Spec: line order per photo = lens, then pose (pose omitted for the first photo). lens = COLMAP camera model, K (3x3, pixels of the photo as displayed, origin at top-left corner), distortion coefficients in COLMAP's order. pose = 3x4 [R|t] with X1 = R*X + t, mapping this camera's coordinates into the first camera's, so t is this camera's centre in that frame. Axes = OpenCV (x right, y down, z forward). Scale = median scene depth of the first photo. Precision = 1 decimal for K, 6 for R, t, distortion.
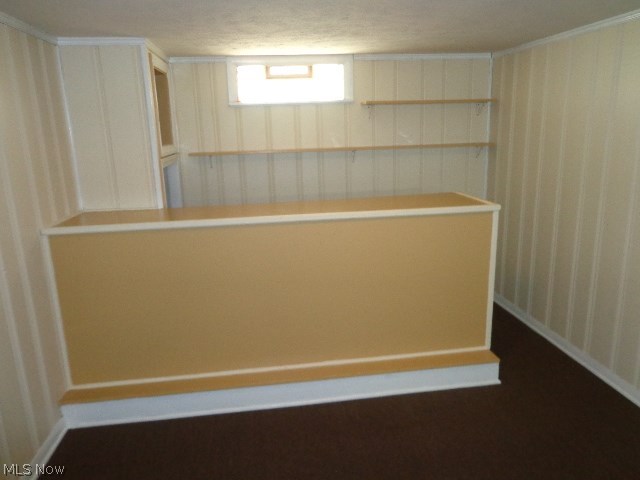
lens RADIAL K [[469.2, 0, 320.0], [0, 469.2, 240.0], [0, 0, 1]] dist [0.034755, -0.051463]
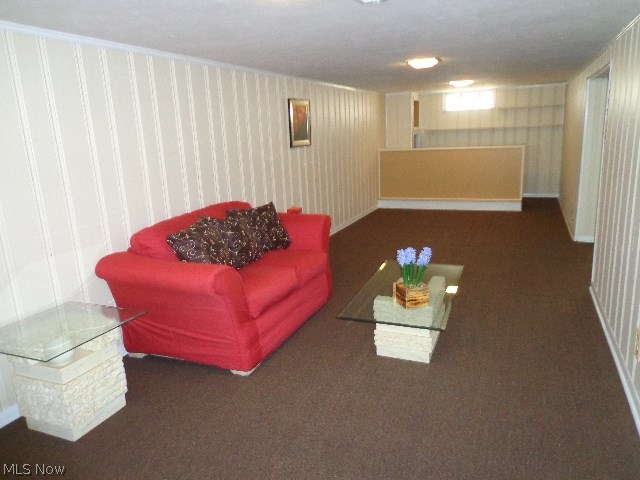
lens RADIAL K [[473.2, 0, 320.0], [0, 473.2, 240.0], [0, 0, 1]] dist [-0.000777, -0.000435]
pose [[0.855421, 0.113567, -0.505329, 0.621125], [-0.098596, 0.993529, 0.056381, 0.331836], [0.508462, 0.001594, 0.861083, -1.557791]]
